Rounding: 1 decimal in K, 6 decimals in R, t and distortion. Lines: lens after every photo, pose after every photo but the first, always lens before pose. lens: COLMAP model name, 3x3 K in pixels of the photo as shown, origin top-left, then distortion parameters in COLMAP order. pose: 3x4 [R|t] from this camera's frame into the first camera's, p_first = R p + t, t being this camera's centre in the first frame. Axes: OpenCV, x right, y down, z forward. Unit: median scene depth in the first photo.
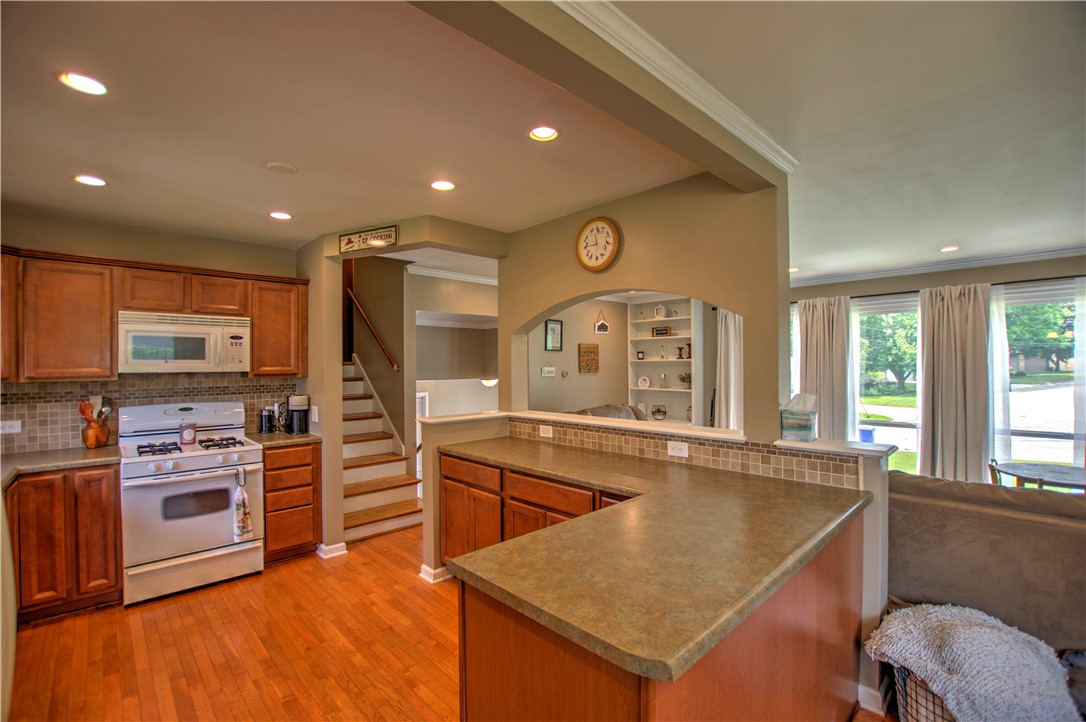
lens RADIAL K [[477.3, 0, 539.7], [0, 477.3, 367.4], [0, 0, 1]] dist [-0.020078, 0.000312]
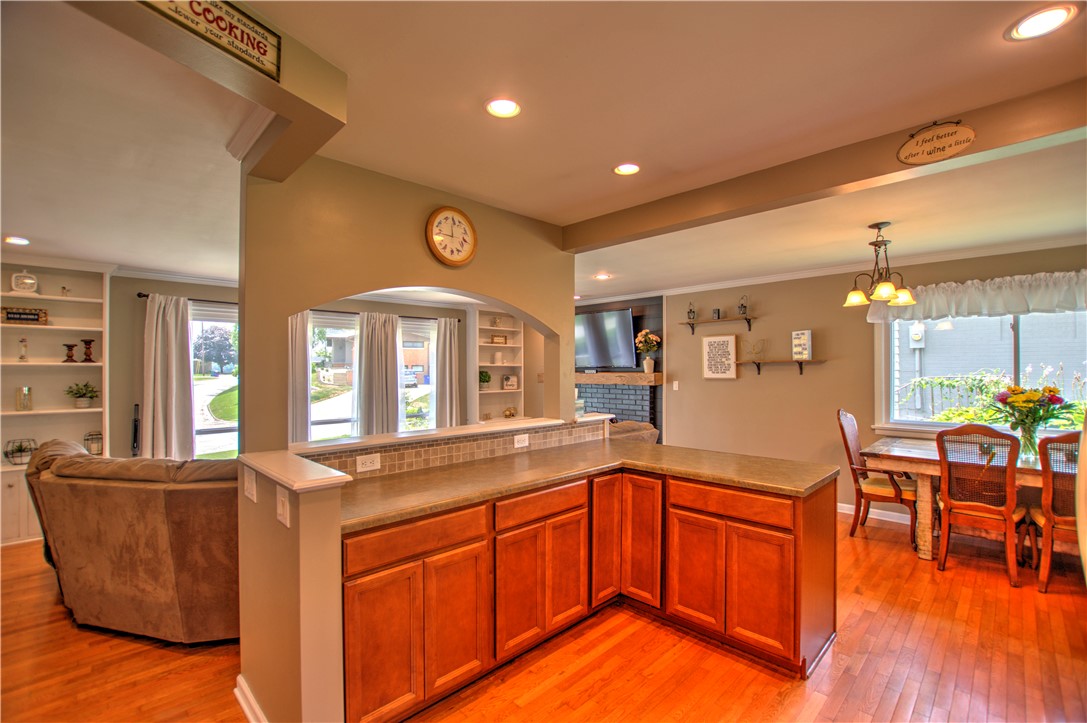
lens RADIAL K [[477.7, 0, 540.2], [0, 477.7, 367.9], [0, 0, 1]] dist [-0.020078, 0.000312]
pose [[-0.006565, 0.008260, 0.999944, -0.782299], [0.007804, 0.999936, -0.008209, 0.000479], [-0.999948, 0.007750, -0.006629, 0.836661]]
